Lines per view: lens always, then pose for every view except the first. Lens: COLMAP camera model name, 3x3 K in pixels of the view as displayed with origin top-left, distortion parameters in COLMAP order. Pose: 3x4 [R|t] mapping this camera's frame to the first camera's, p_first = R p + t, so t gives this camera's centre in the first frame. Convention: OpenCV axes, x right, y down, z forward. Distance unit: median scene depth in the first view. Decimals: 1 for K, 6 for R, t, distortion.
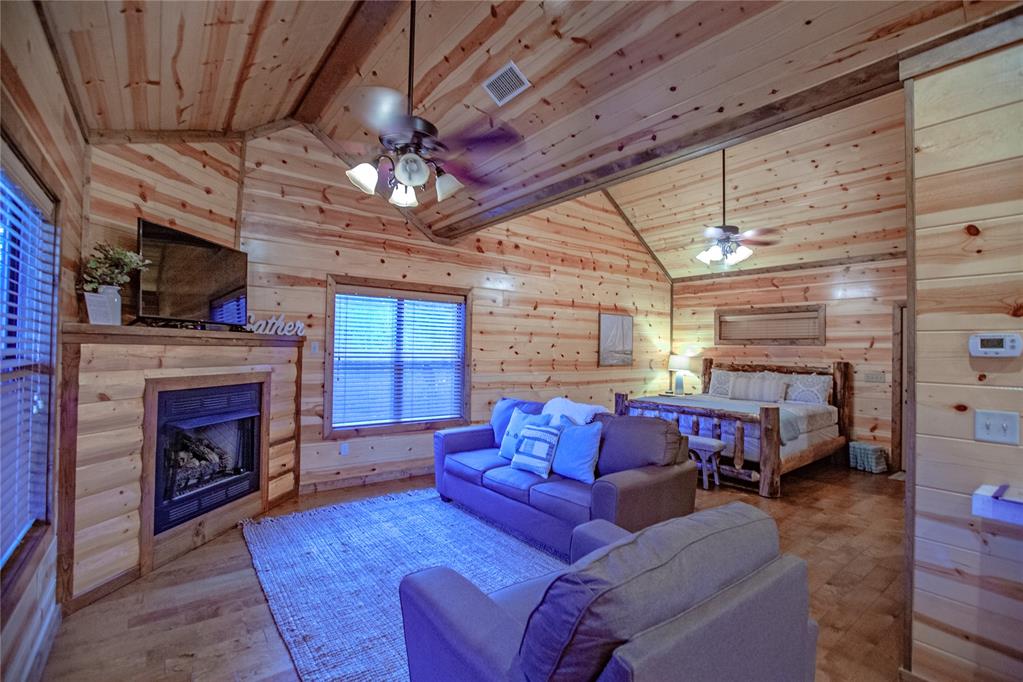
lens RADIAL K [[478.5, 0, 511.5], [0, 478.5, 340.7], [0, 0, 1]] dist [-0.027137, 0.009814]
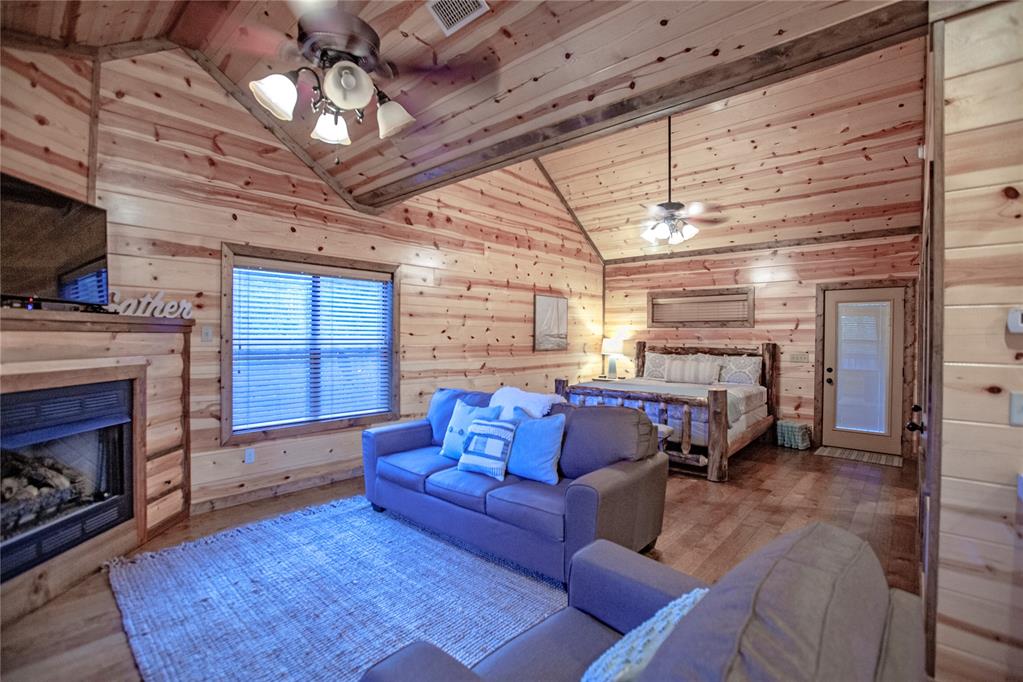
lens RADIAL K [[478.5, 0, 513.2], [0, 478.5, 340.8], [0, 0, 1]] dist [-0.027137, 0.009814]
pose [[0.983135, -0.012182, 0.182477, -0.051173], [0.006706, 0.999509, 0.030598, 0.005823], [-0.182760, -0.028858, 0.982734, 0.120791]]
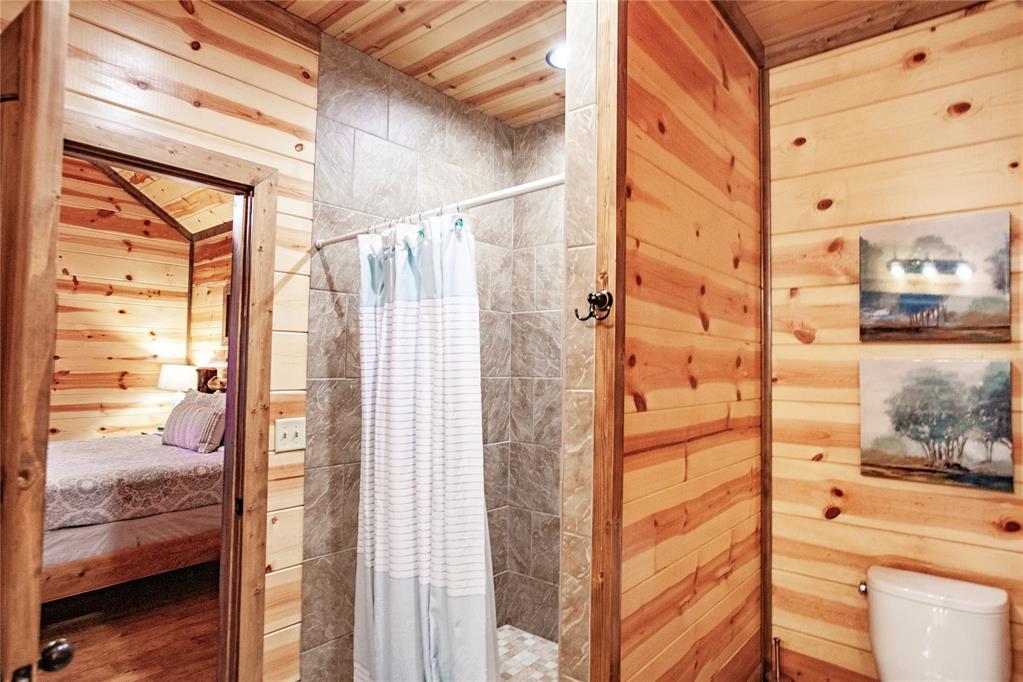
lens RADIAL K [[578.7, 0, 511.6], [0, 578.7, 344.0], [0, 0, 1]] dist [-0.000301, 0.000008]
pose [[0.978950, -0.000888, 0.204096, 1.054216], [0.003798, 0.999897, -0.013868, 0.030268], [-0.204062, 0.014351, 0.978853, 0.400926]]
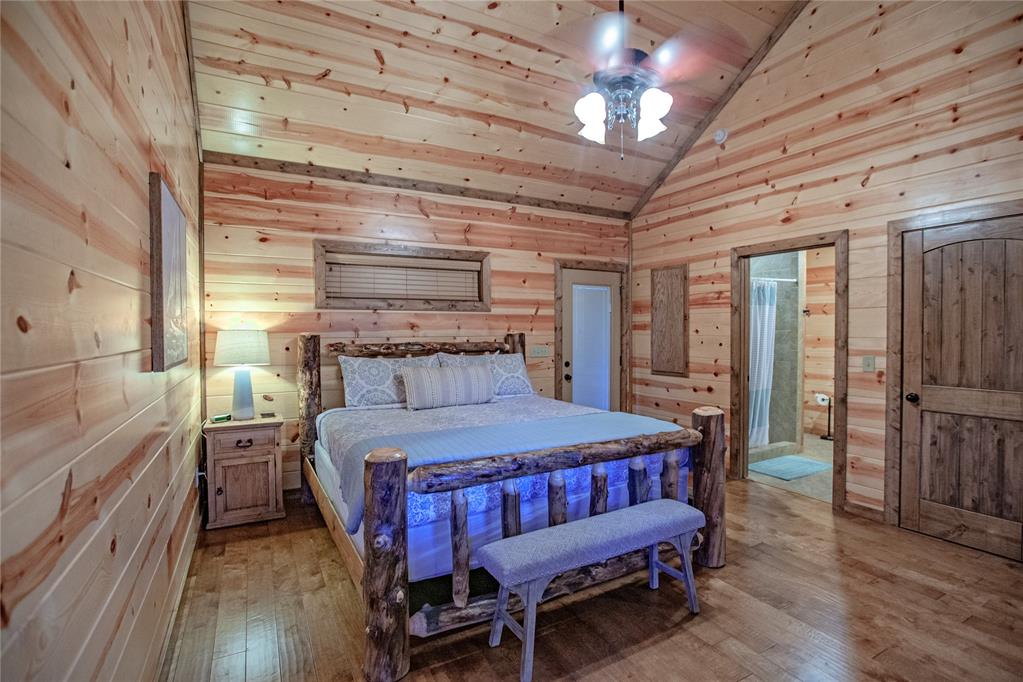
lens RADIAL K [[478.5, 0, 512.1], [0, 478.5, 336.3], [0, 0, 1]] dist [-0.027137, 0.009814]
pose [[0.177908, -0.035594, 0.983403, -0.060436], [-0.013645, 0.999160, 0.038633, 0.027203], [-0.983953, -0.020292, 0.177273, 1.185933]]
